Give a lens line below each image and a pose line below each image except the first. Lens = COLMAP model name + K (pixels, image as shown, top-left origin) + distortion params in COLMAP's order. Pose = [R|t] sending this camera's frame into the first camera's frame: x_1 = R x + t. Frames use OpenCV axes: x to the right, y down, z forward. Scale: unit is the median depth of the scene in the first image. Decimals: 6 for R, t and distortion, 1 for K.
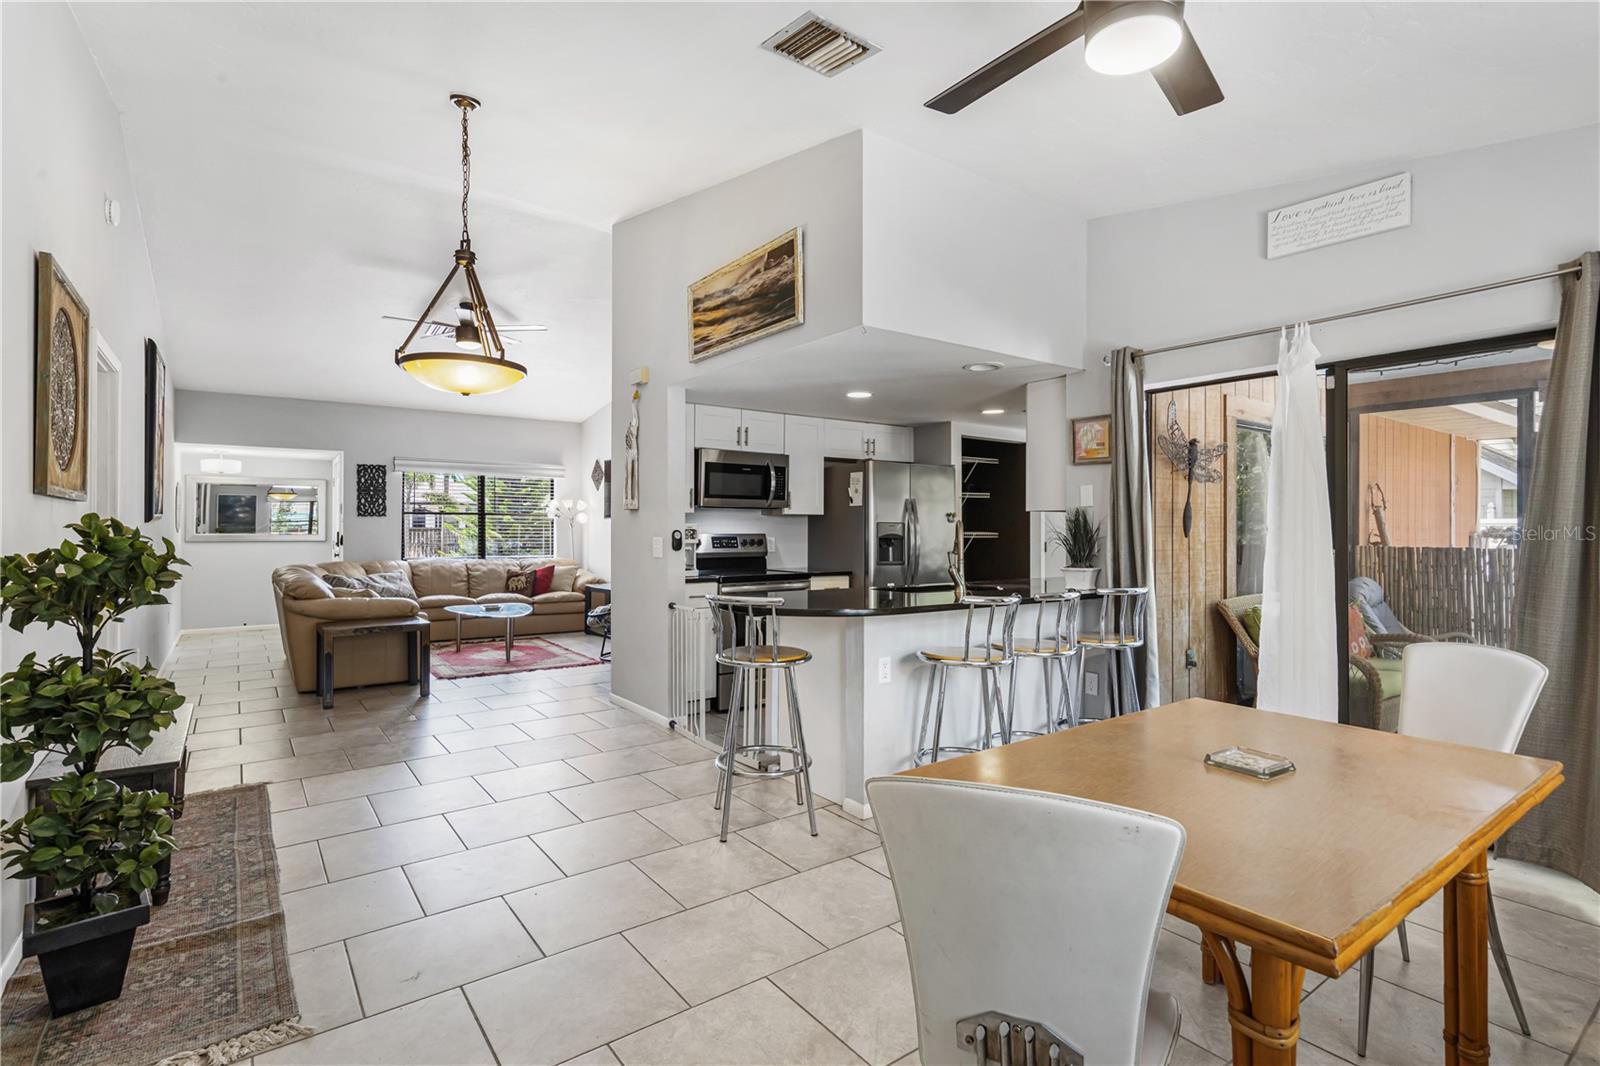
lens RADIAL K [[774.3, 0, 799.6], [0, 774.3, 528.0], [0, 0, 1]] dist [0.003651, -0.000291]
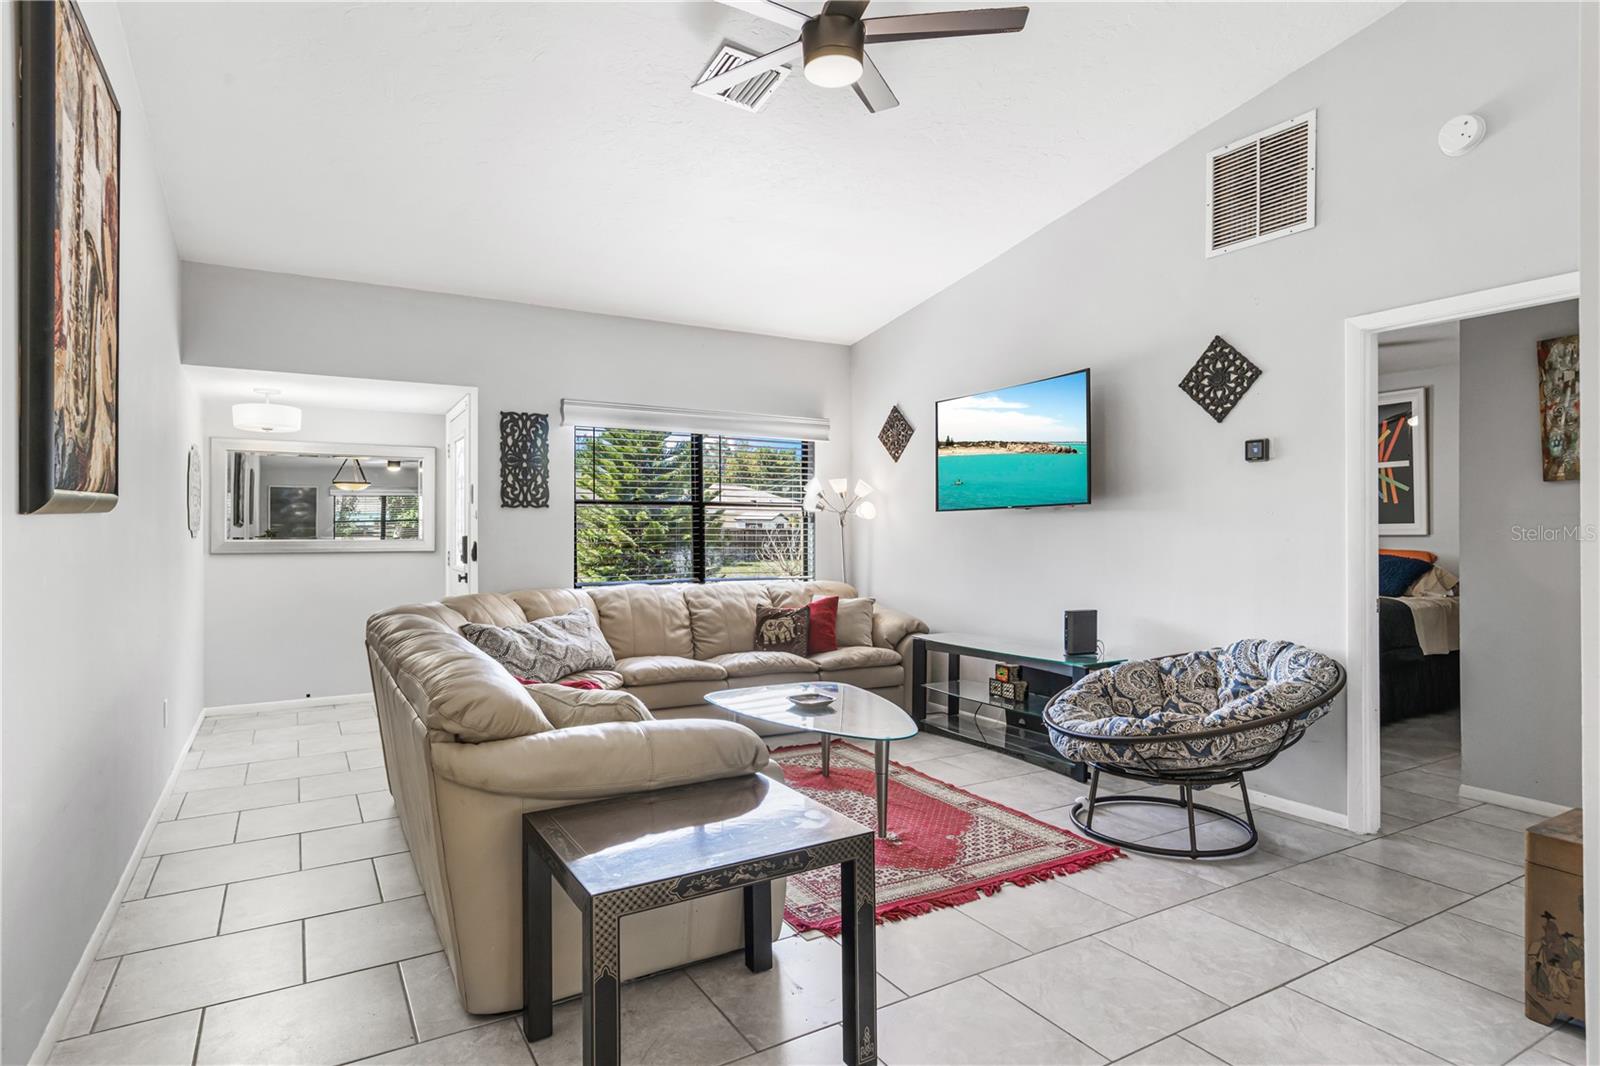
lens RADIAL K [[862.7, 0, 800.0], [0, 862.7, 532.7], [0, 0, 1]] dist [0.000652, 0.000199]
pose [[0.995360, -0.001480, -0.096206, -0.443379], [0.001898, 0.999989, 0.004258, 0.000390], [0.096199, -0.004421, 0.995352, 0.609886]]
